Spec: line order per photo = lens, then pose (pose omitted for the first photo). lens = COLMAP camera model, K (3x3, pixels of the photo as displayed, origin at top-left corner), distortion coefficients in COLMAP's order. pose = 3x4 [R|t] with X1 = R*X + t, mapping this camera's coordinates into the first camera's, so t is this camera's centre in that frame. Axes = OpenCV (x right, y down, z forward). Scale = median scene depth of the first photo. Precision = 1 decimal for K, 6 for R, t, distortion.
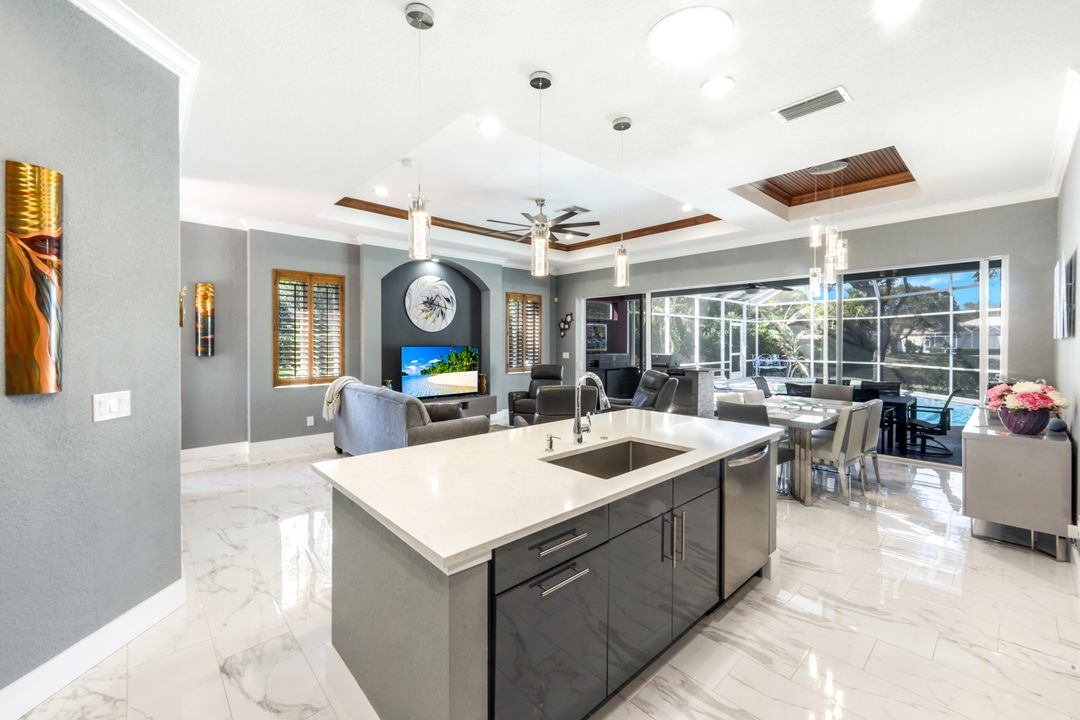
lens RADIAL K [[432.0, 0, 547.9], [0, 432.0, 346.5], [0, 0, 1]] dist [-0.004069, -0.000575]
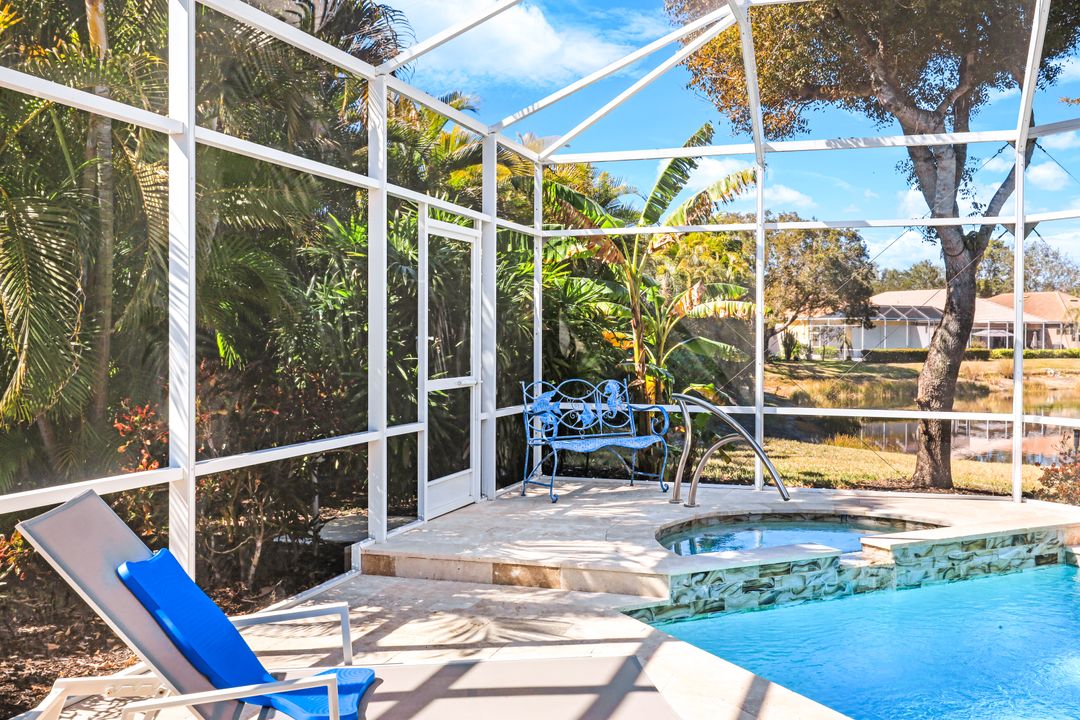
lens RADIAL K [[1021.1, 0, 539.0], [0, 1021.1, 356.3], [0, 0, 1]] dist [0.006023, 0.000000]
pose [[0.885045, -0.004200, 0.465486, 0.526039], [-0.000628, 0.999948, 0.010216, 0.000139], [-0.465505, -0.009334, 0.884996, 1.173788]]
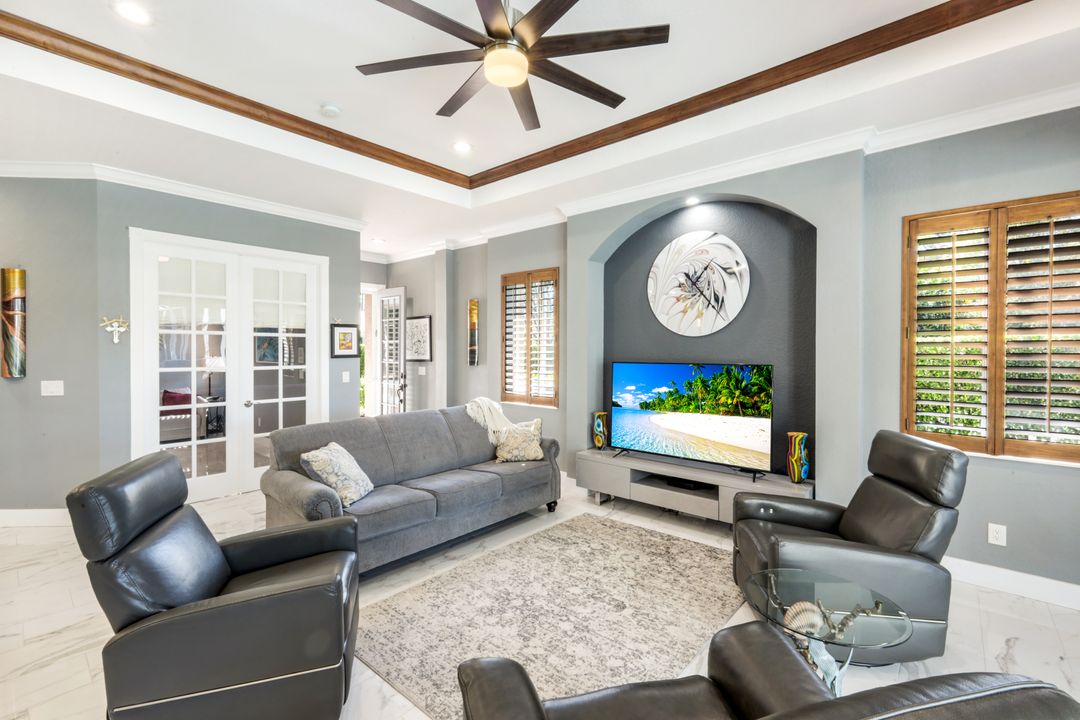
lens RADIAL K [[466.2, 0, 538.2], [0, 466.2, 353.0], [0, 0, 1]] dist [0.015050, -0.000010]
pose [[0.103846, 0.005242, -0.994580, 0.276833], [-0.014772, 0.999884, 0.003728, -0.010725], [0.994484, 0.014304, 0.103912, 0.698365]]
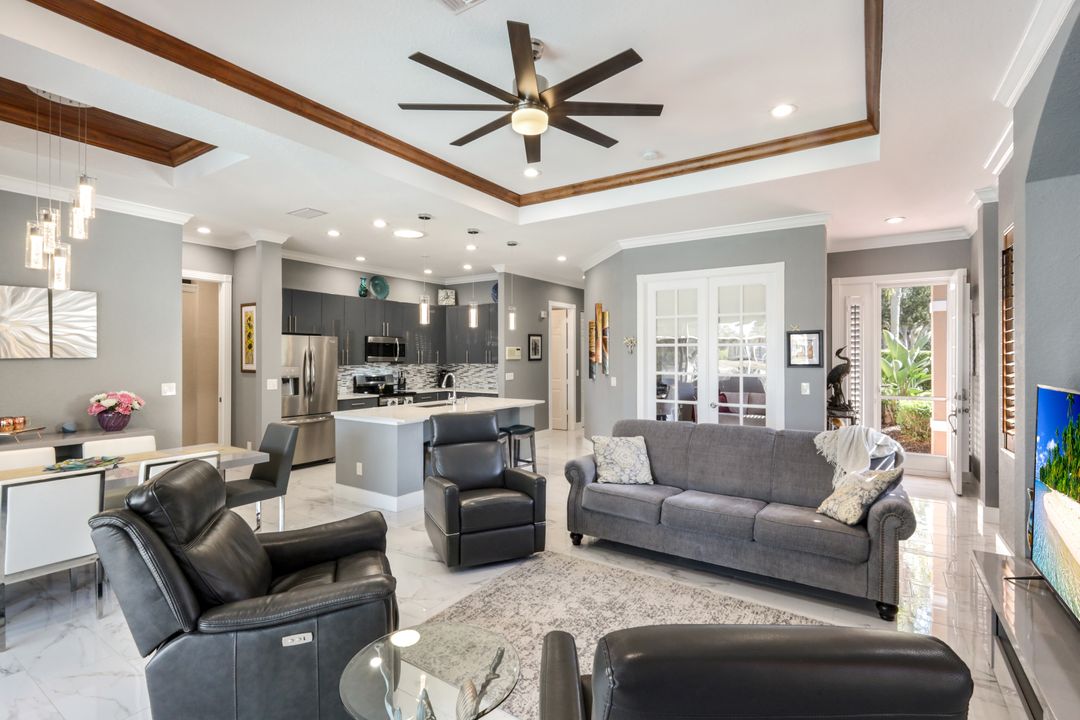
lens RADIAL K [[510.5, 0, 536.4], [0, 510.5, 352.6], [0, 0, 1]] dist [-0.005088, 0.000654]
pose [[-0.971066, -0.009133, -0.238635, 0.074028], [-0.010164, 0.999944, 0.003089, -0.015296], [0.238594, 0.005425, -0.971104, 1.065955]]
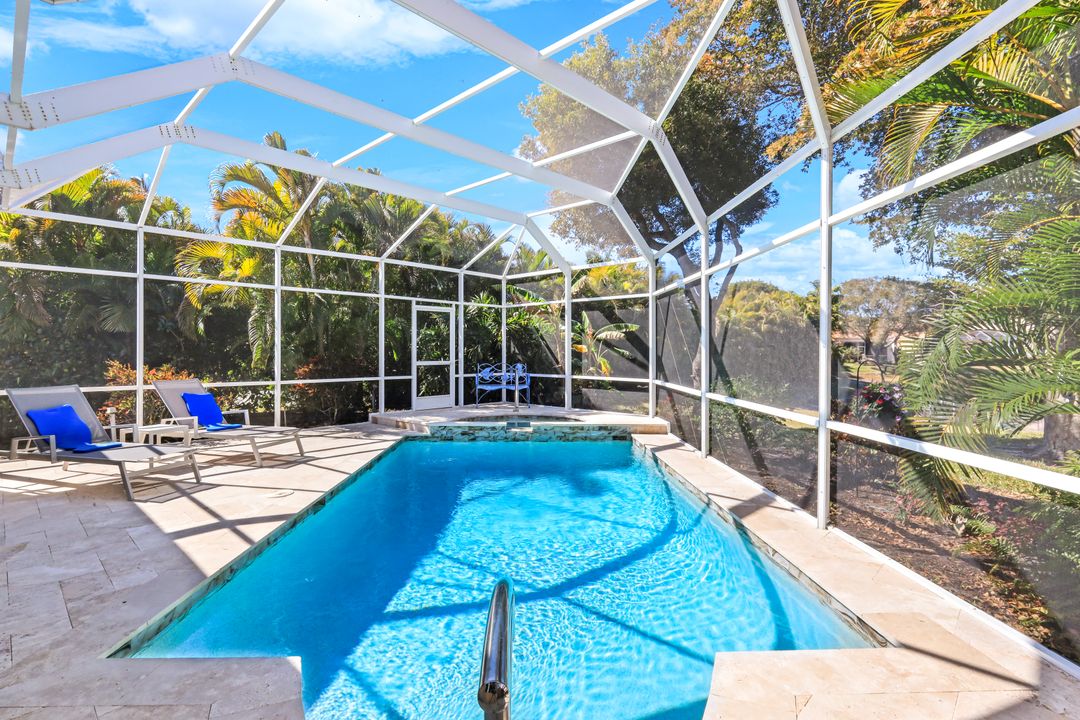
lens RADIAL K [[510.5, 0, 537.0], [0, 510.5, 357.4], [0, 0, 1]] dist [-0.005088, 0.000654]
pose [[0.998748, 0.002672, 0.049946, 1.103947], [-0.002942, 0.999982, 0.005319, 0.012538], [-0.049931, -0.005460, 0.998738, 0.700561]]
